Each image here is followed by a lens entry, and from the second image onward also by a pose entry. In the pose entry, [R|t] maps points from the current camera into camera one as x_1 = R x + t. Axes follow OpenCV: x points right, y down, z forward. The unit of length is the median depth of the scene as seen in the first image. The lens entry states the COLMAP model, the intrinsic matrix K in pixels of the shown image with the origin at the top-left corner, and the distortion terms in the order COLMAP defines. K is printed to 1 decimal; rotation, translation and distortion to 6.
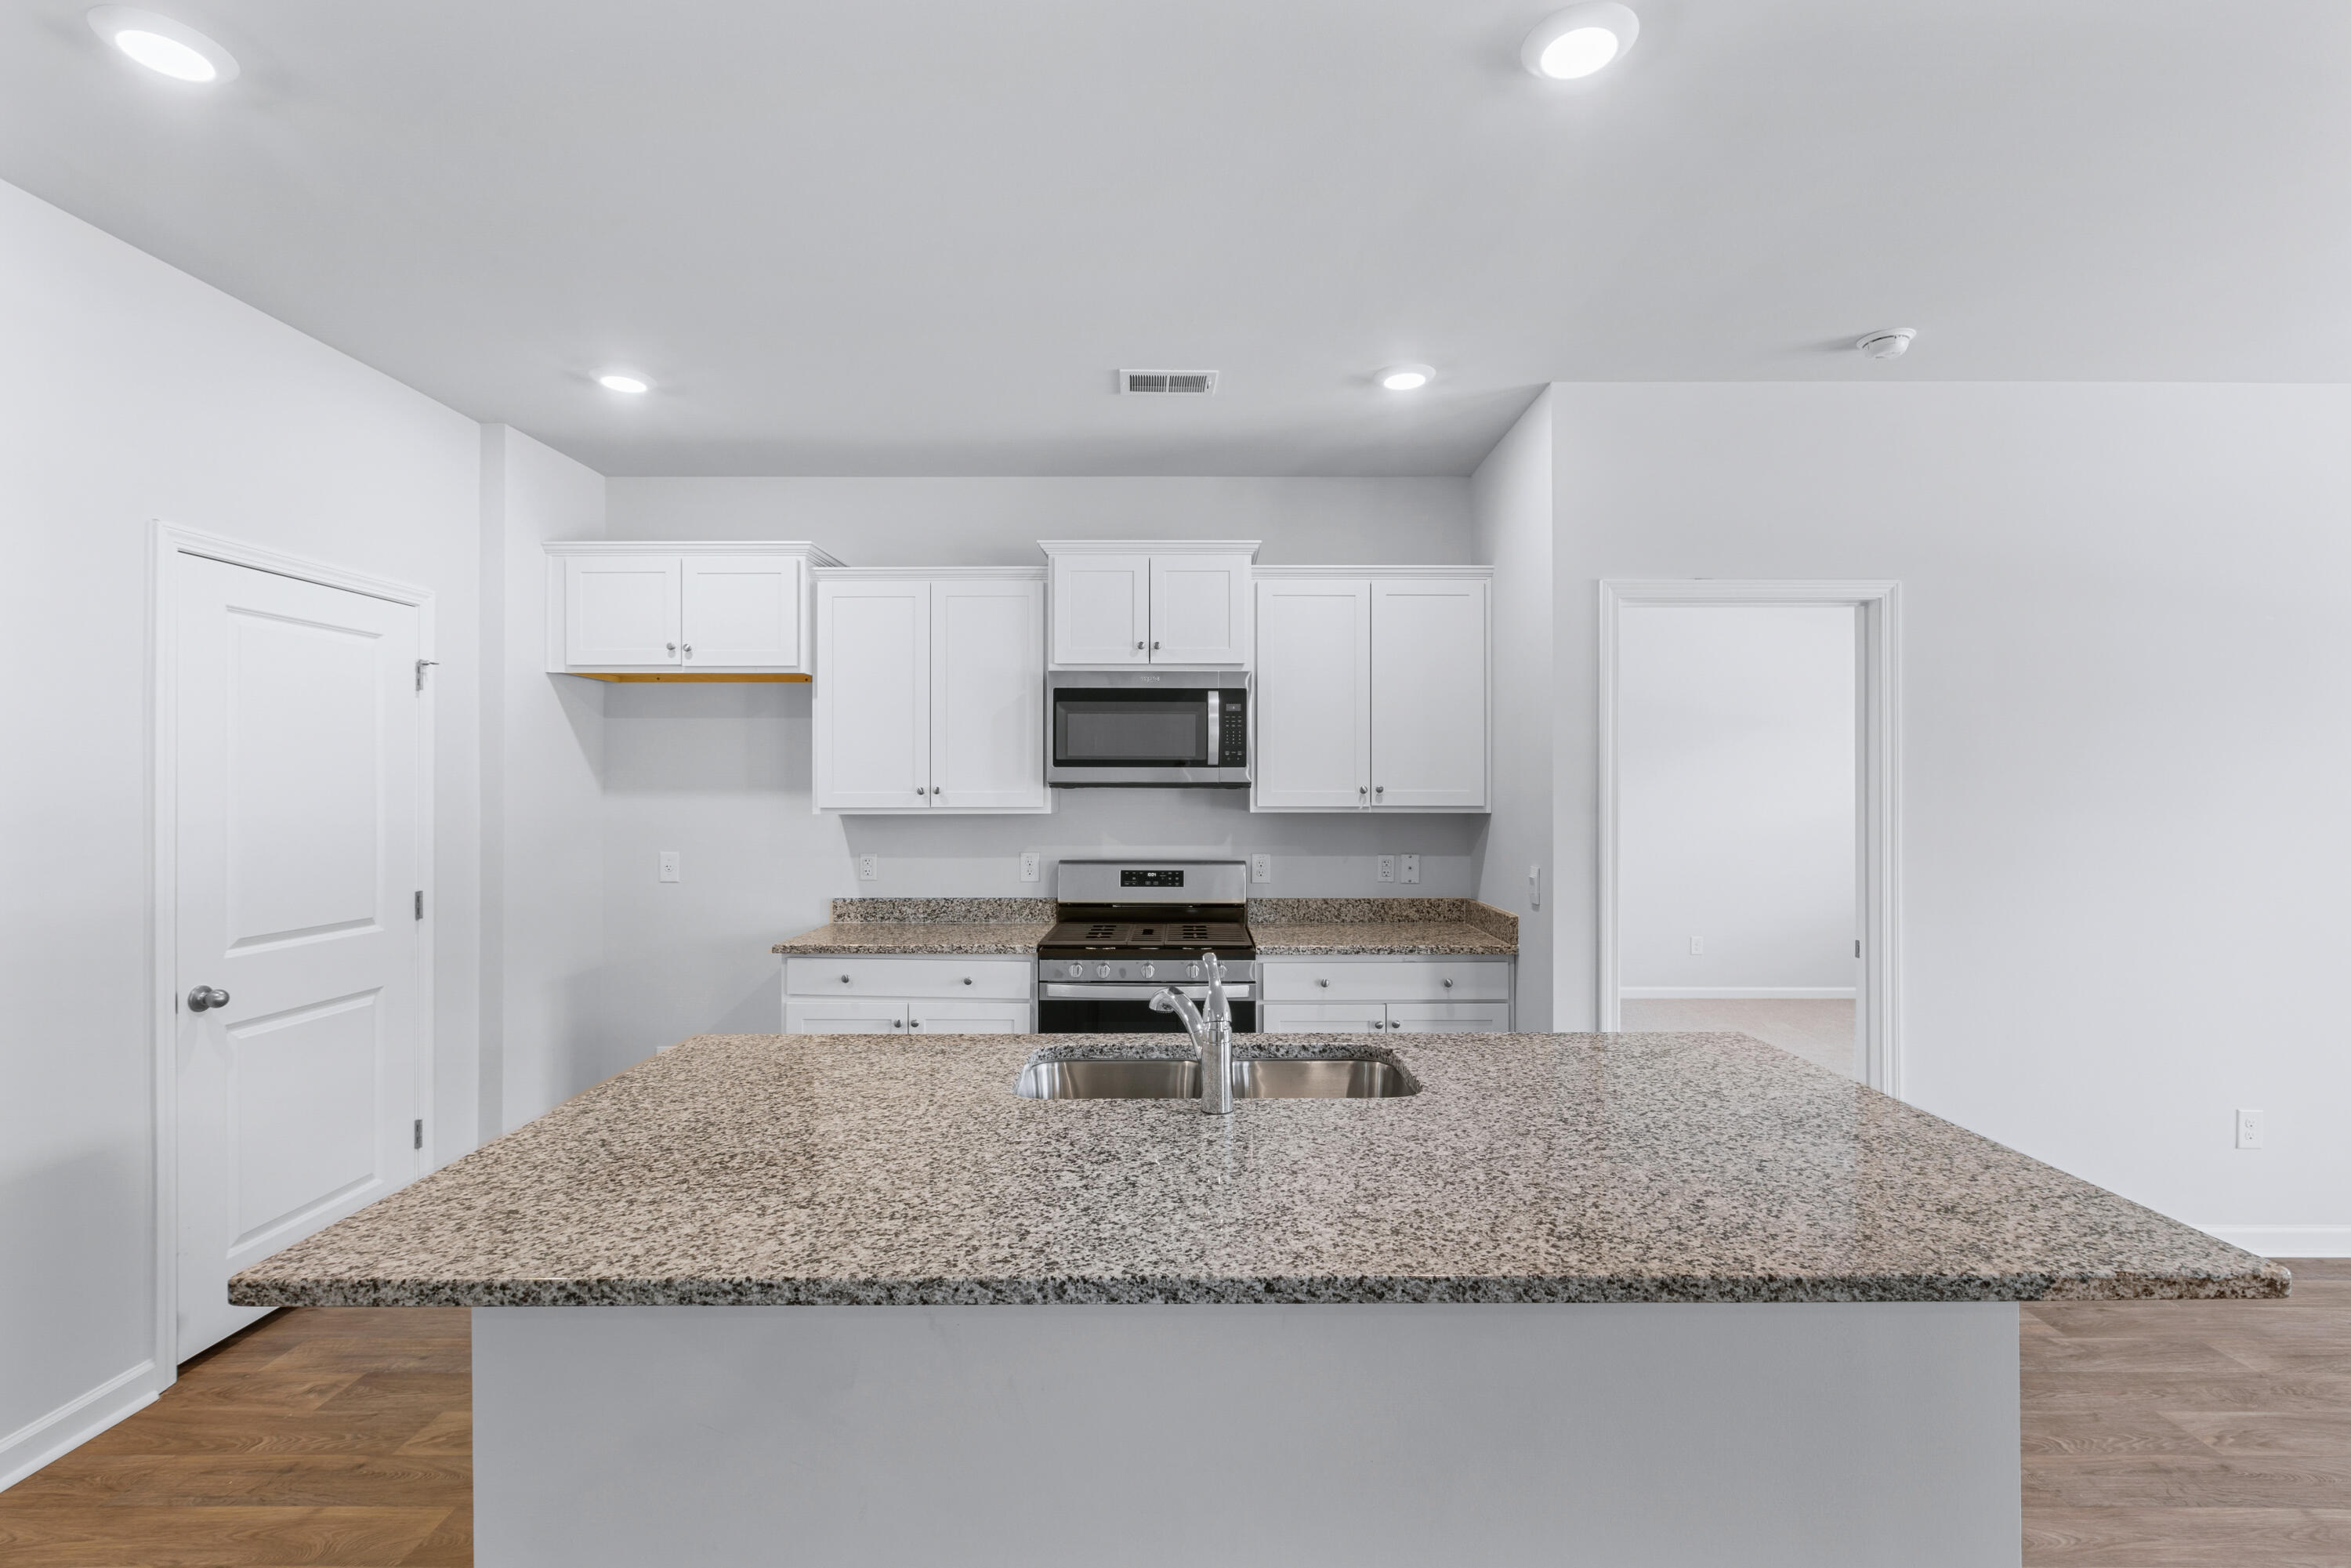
lens RADIAL K [[1073.1, 0, 1188.2], [0, 1073.1, 786.1], [0, 0, 1]] dist [0.001979, -0.001710]
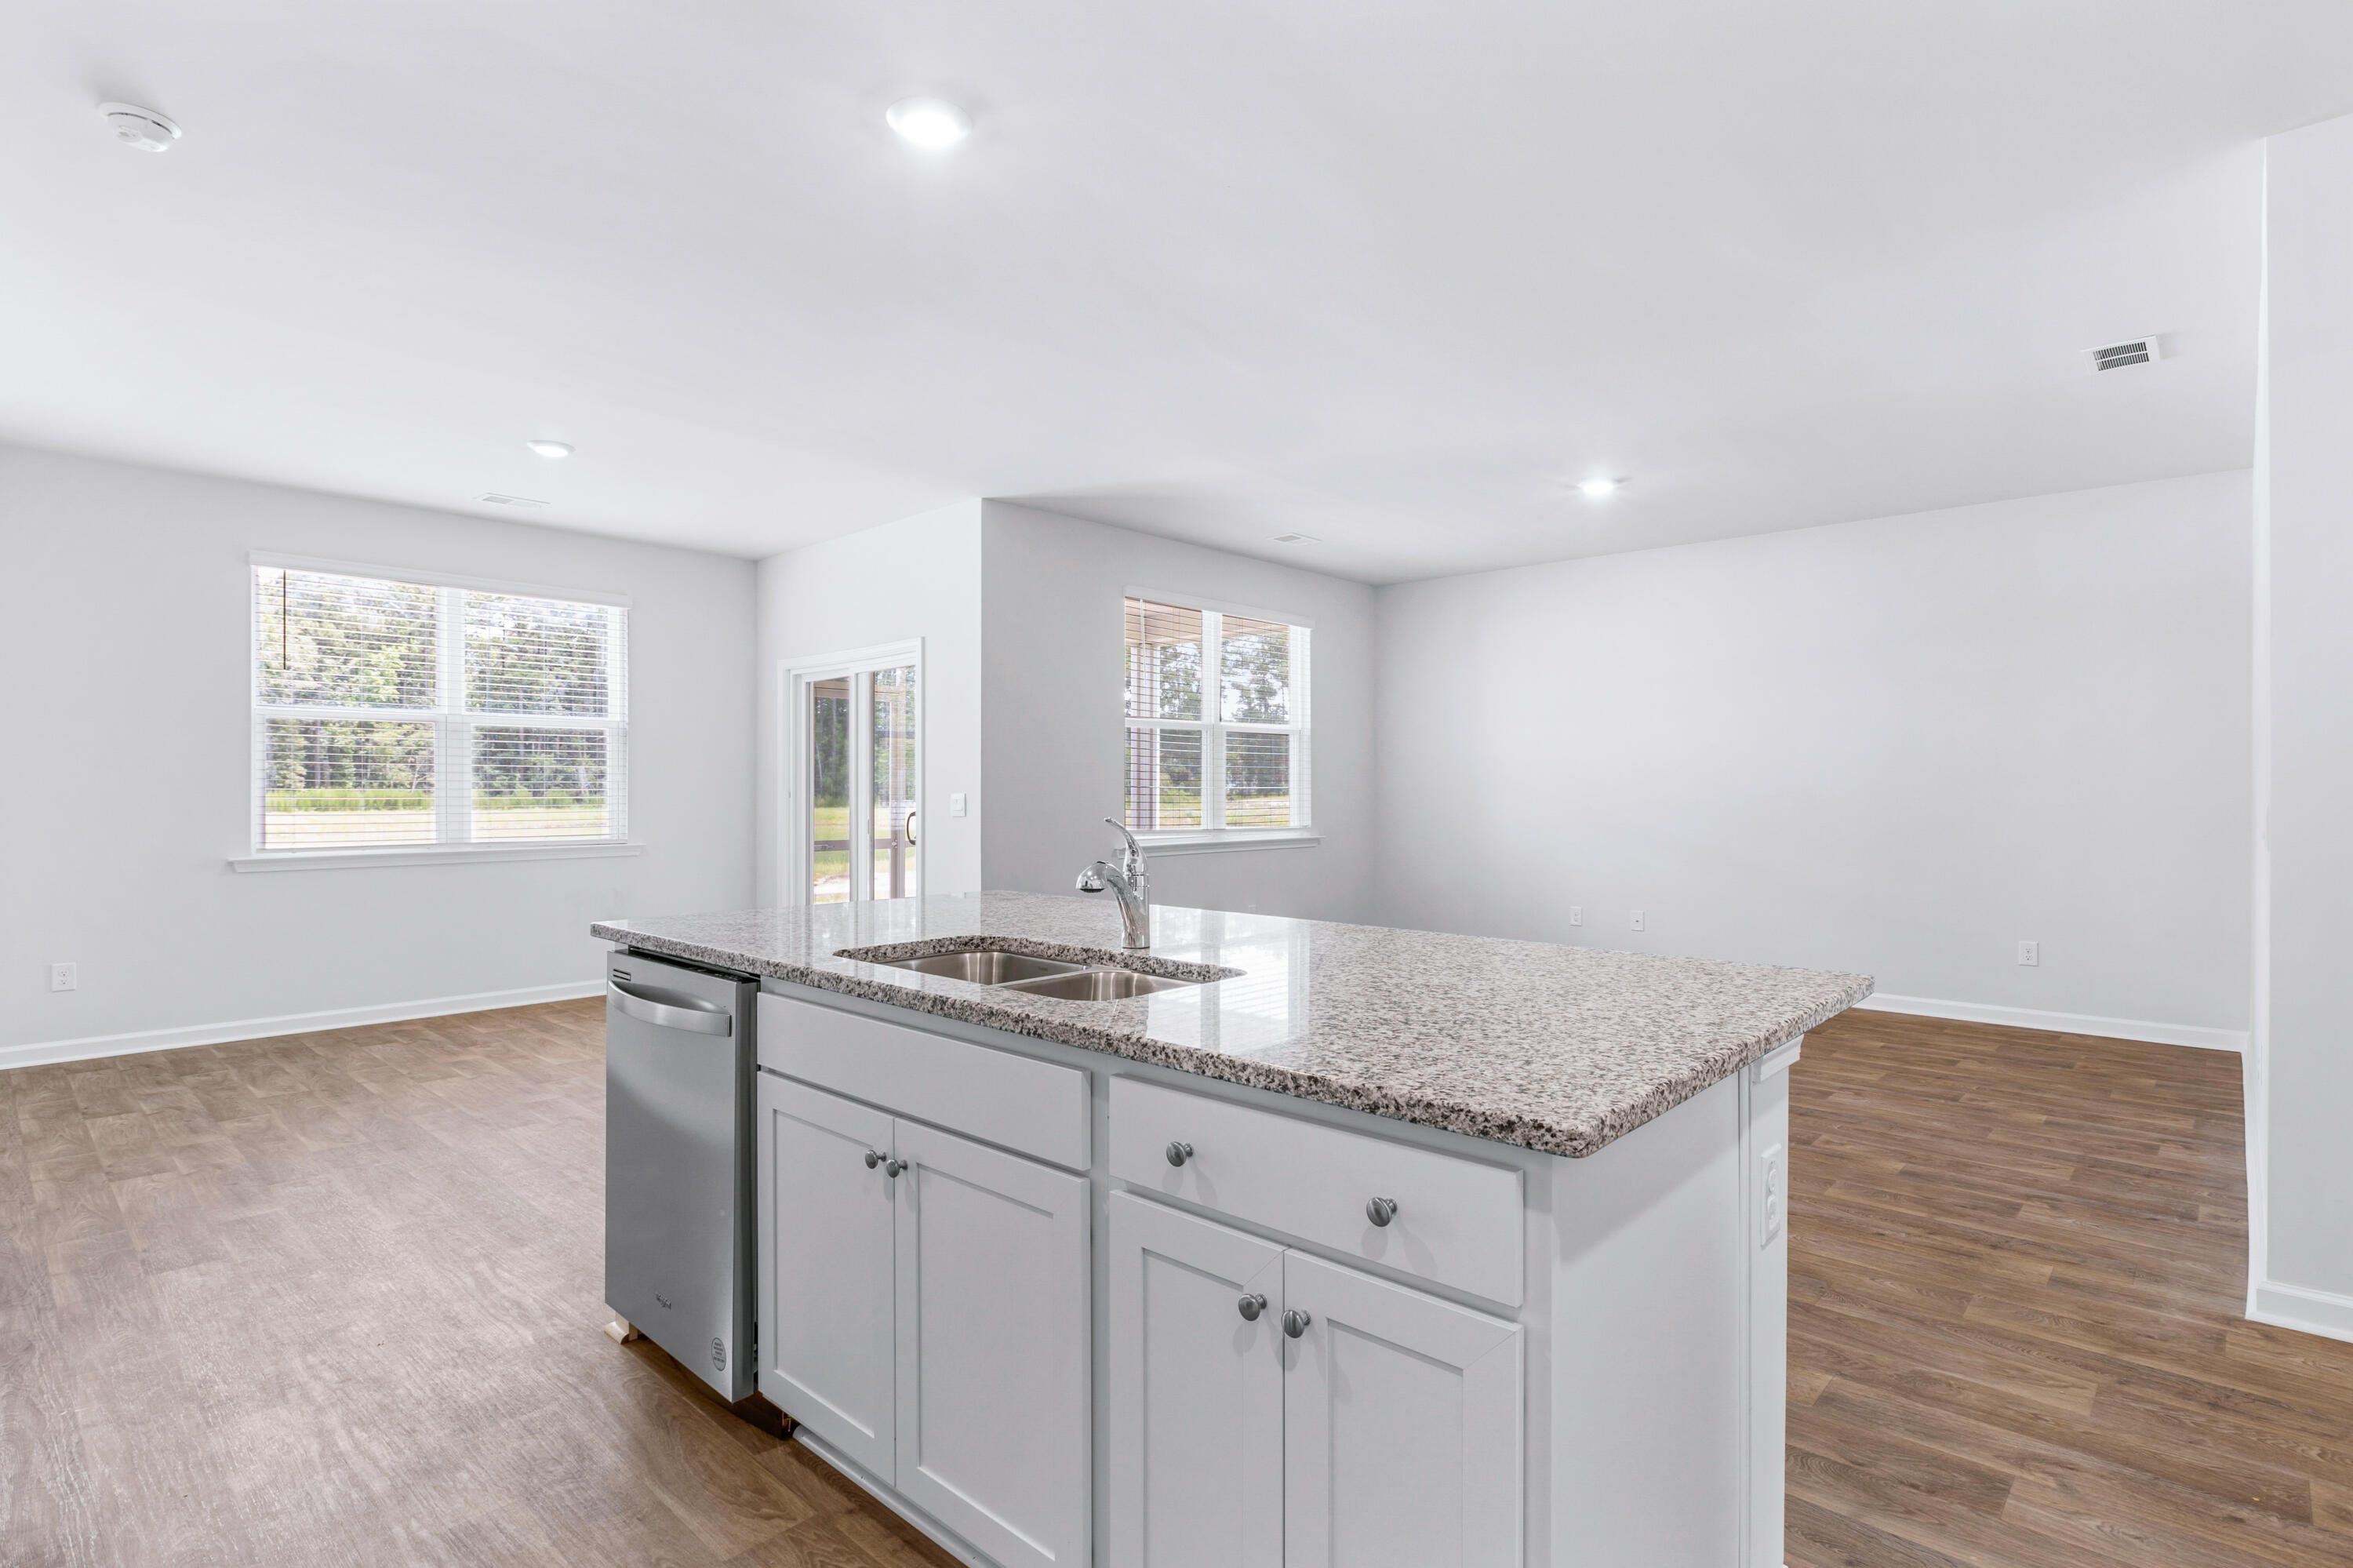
lens RADIAL K [[1140.0, 0, 1188.7], [0, 1140.0, 788.2], [0, 0, 1]] dist [-0.000414, -0.000947]
pose [[-0.738311, 0.001640, 0.674459, -0.374650], [-0.000594, 0.999995, -0.003082, 0.061770], [-0.674460, -0.002677, -0.738306, 0.834800]]
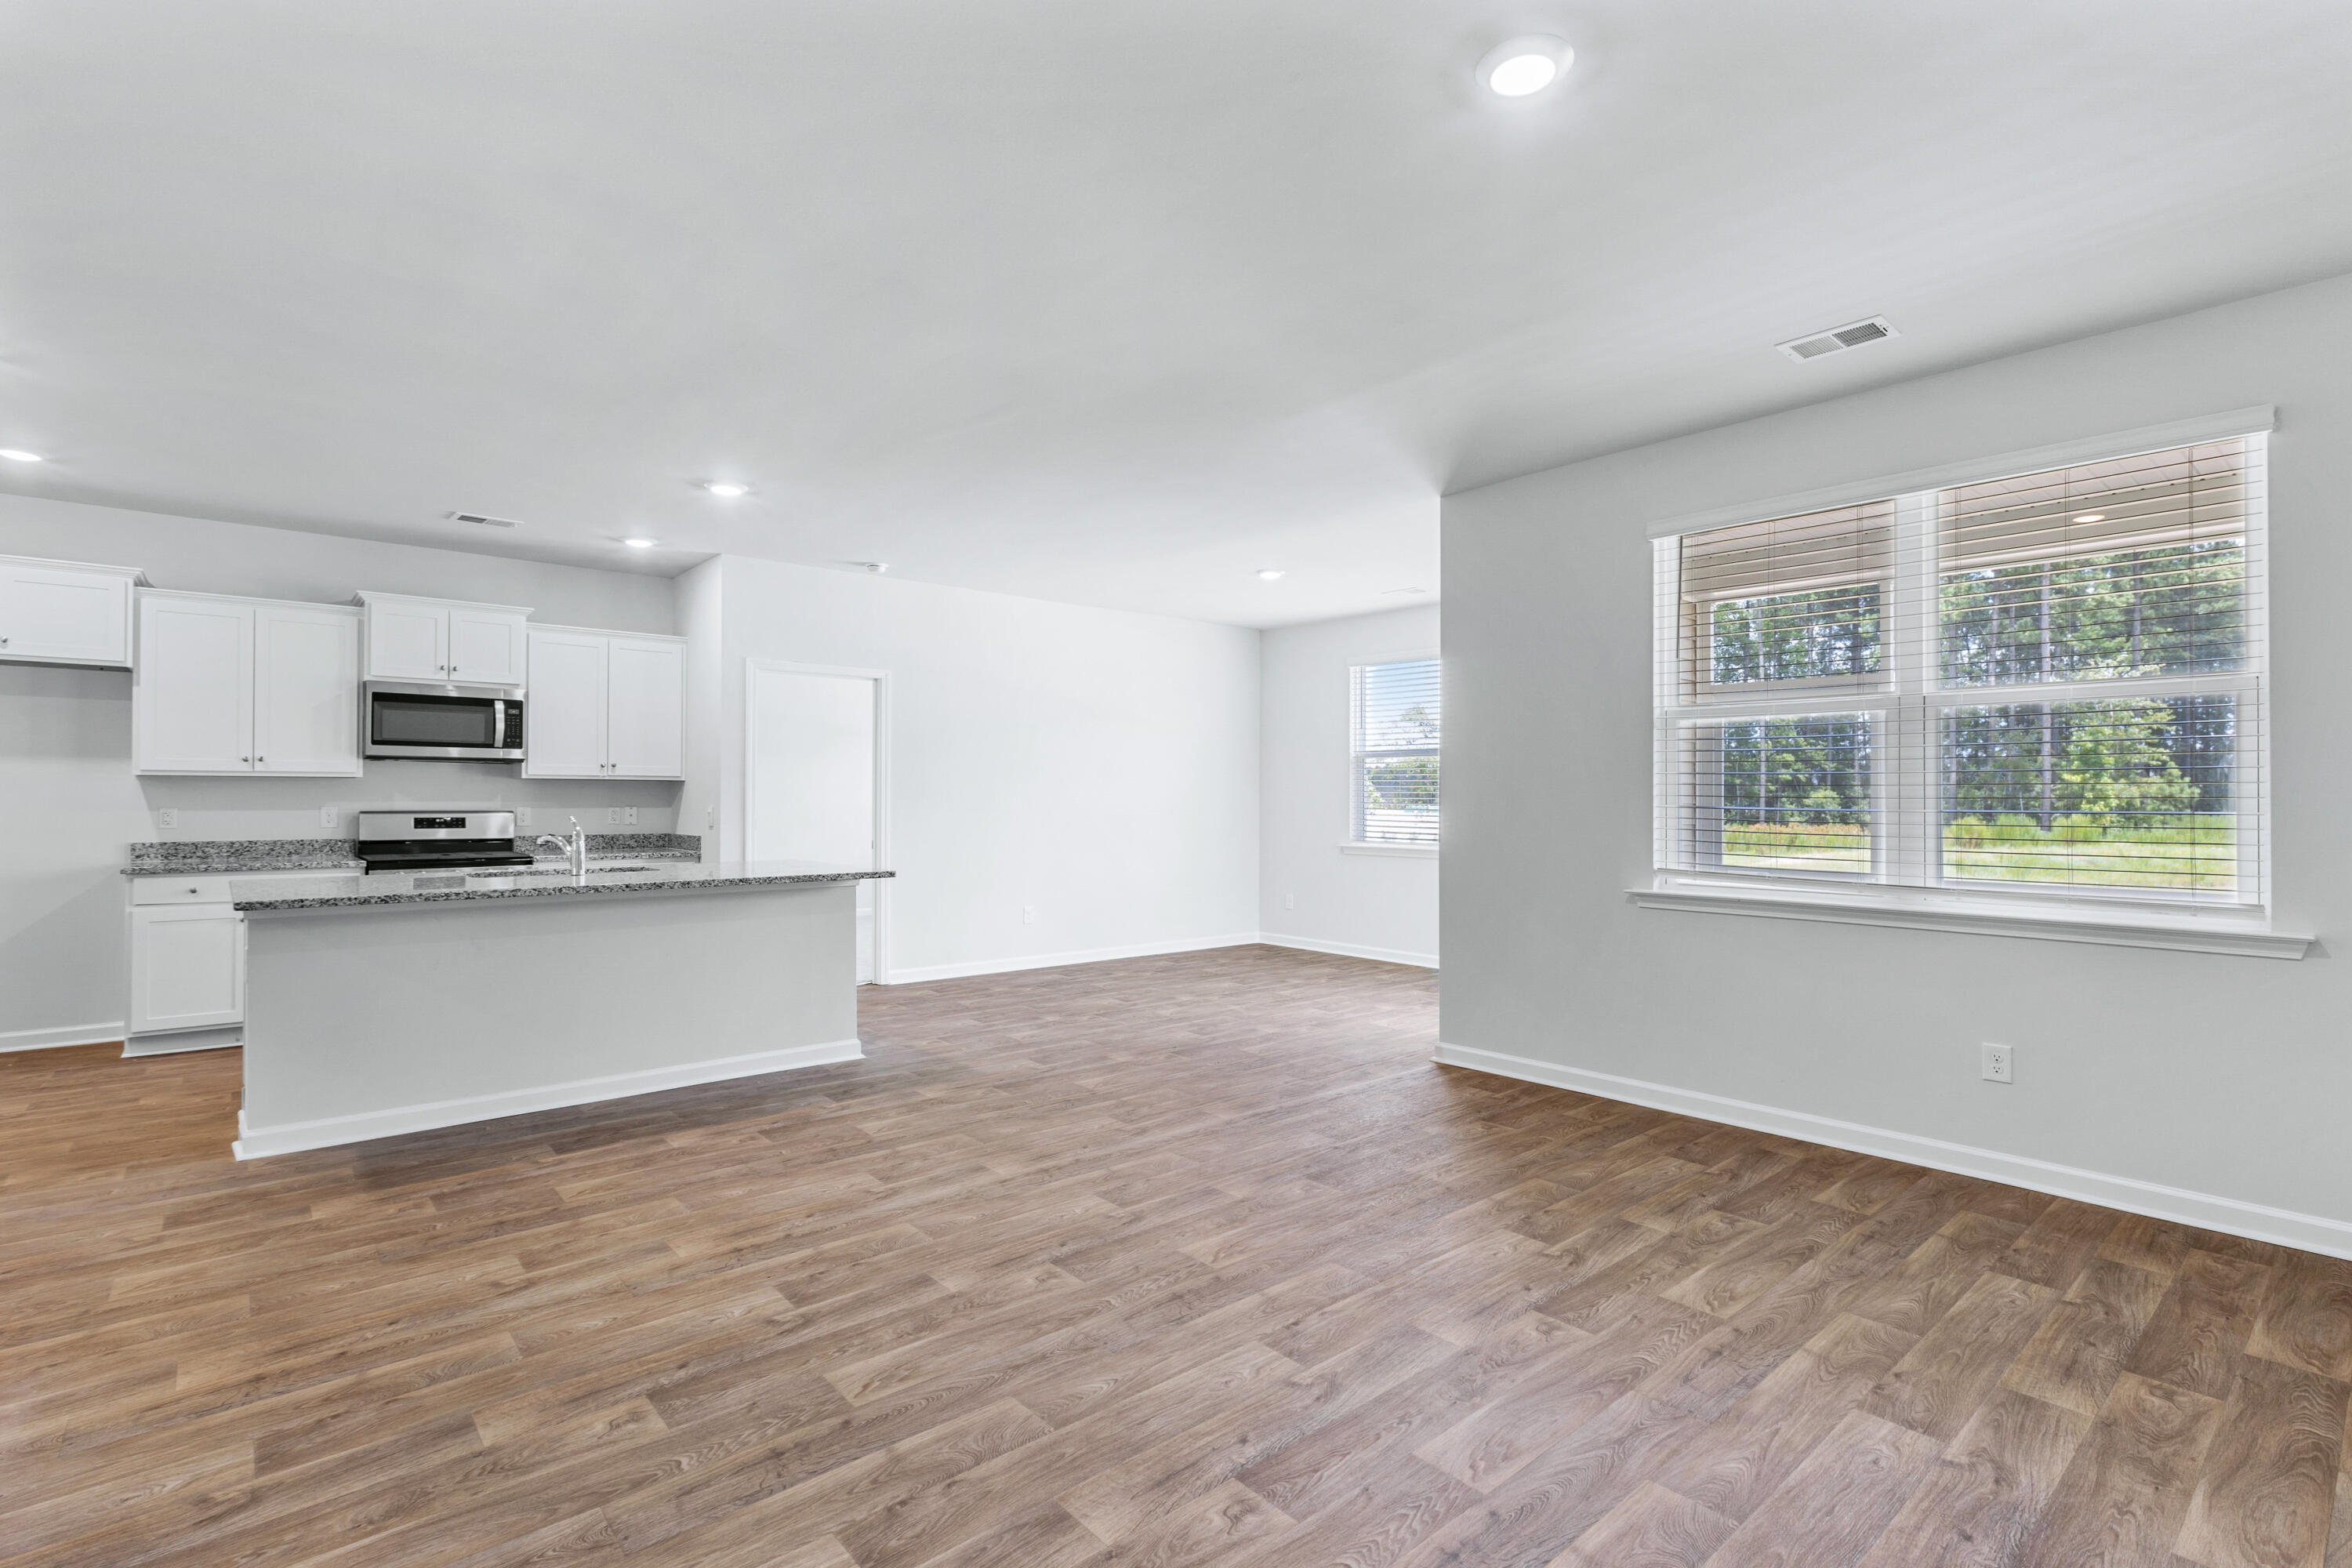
lens RADIAL K [[1073.6, 0, 1201.3], [0, 1073.6, 791.3], [0, 0, 1]] dist [0.001979, -0.001710]
pose [[0.736781, 0.006177, 0.676103, -0.277903], [-0.002875, 0.999978, -0.006004, 0.050989], [-0.676125, 0.002480, 0.736783, -0.851197]]
